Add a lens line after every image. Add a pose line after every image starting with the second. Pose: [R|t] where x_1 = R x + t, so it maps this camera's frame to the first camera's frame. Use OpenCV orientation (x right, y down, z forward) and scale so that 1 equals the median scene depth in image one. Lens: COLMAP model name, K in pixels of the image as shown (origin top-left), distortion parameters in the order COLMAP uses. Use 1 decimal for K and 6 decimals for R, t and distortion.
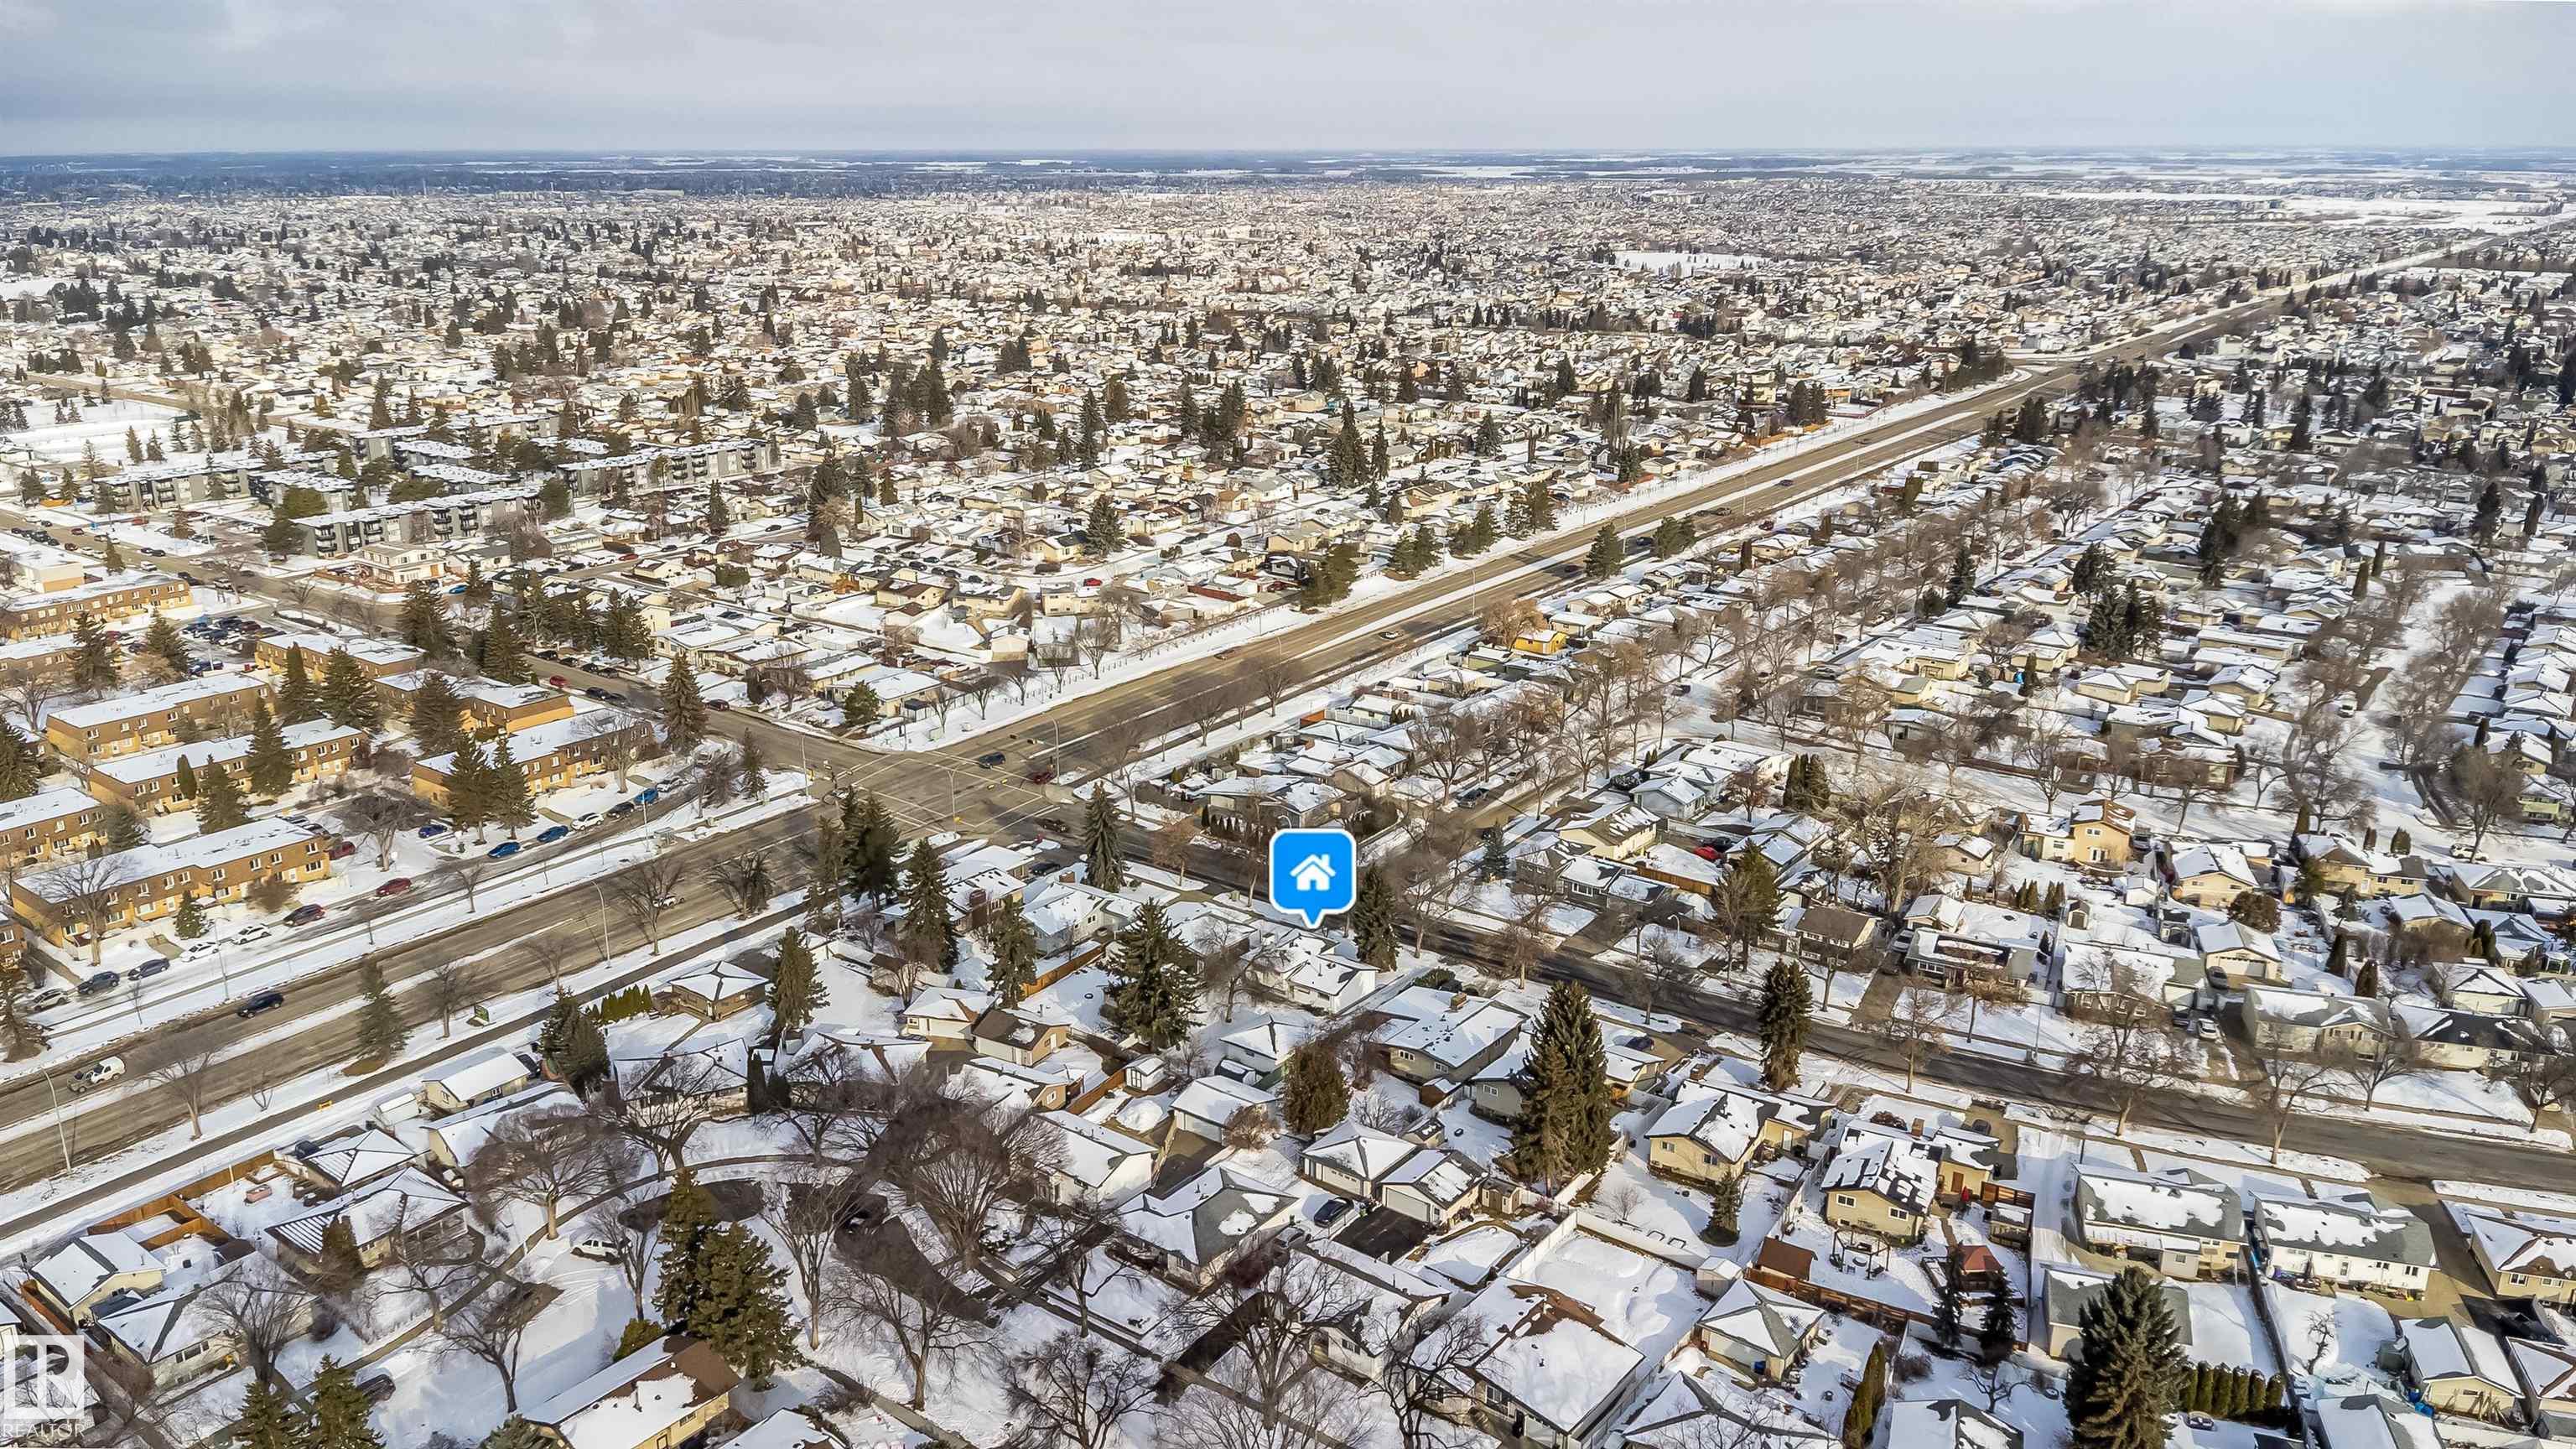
lens RADIAL K [[1879.6, 0, 1288.0], [0, 1879.6, 724.5], [0, 0, 1]] dist [-0.000977, -0.000158]
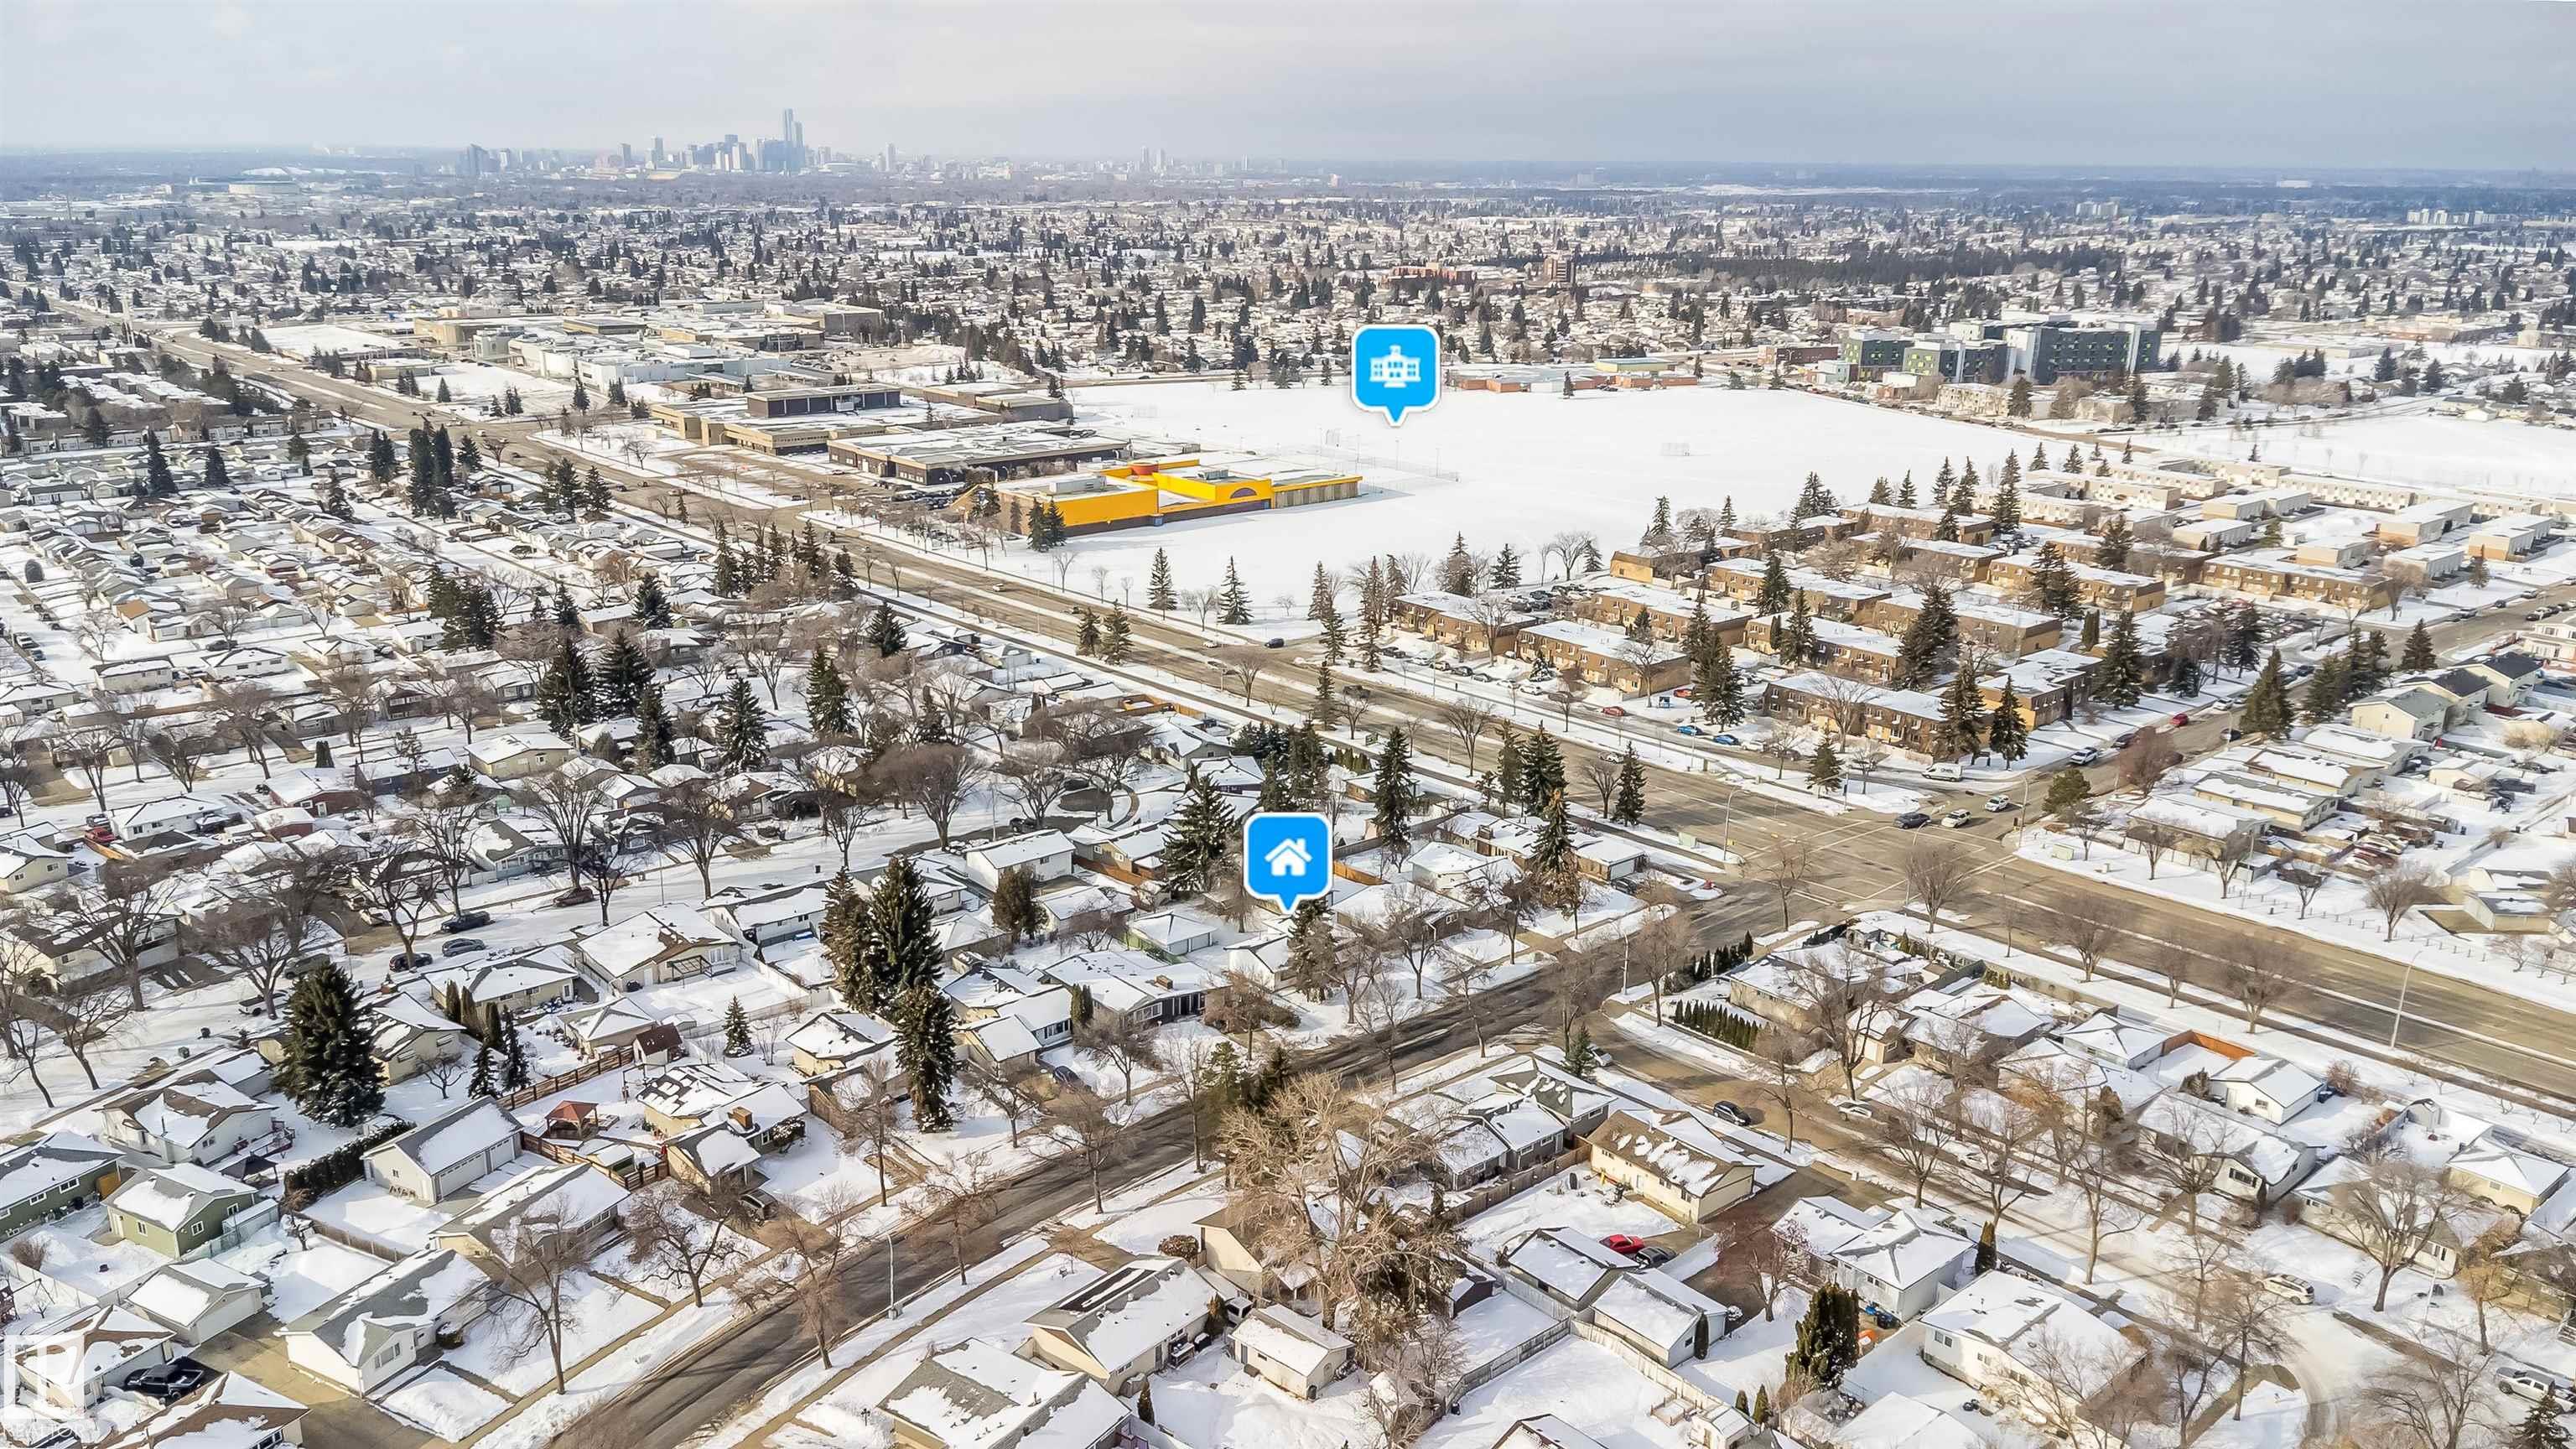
lens RADIAL K [[1879.6, 0, 1288.0], [0, 1879.6, 724.5], [0, 0, 1]] dist [-0.000977, -0.000158]
pose [[-0.216341, 0.274143, -0.937039, 0.766102], [-0.293827, 0.896990, 0.330265, -0.258457], [0.931054, 0.346777, -0.113505, 0.862625]]
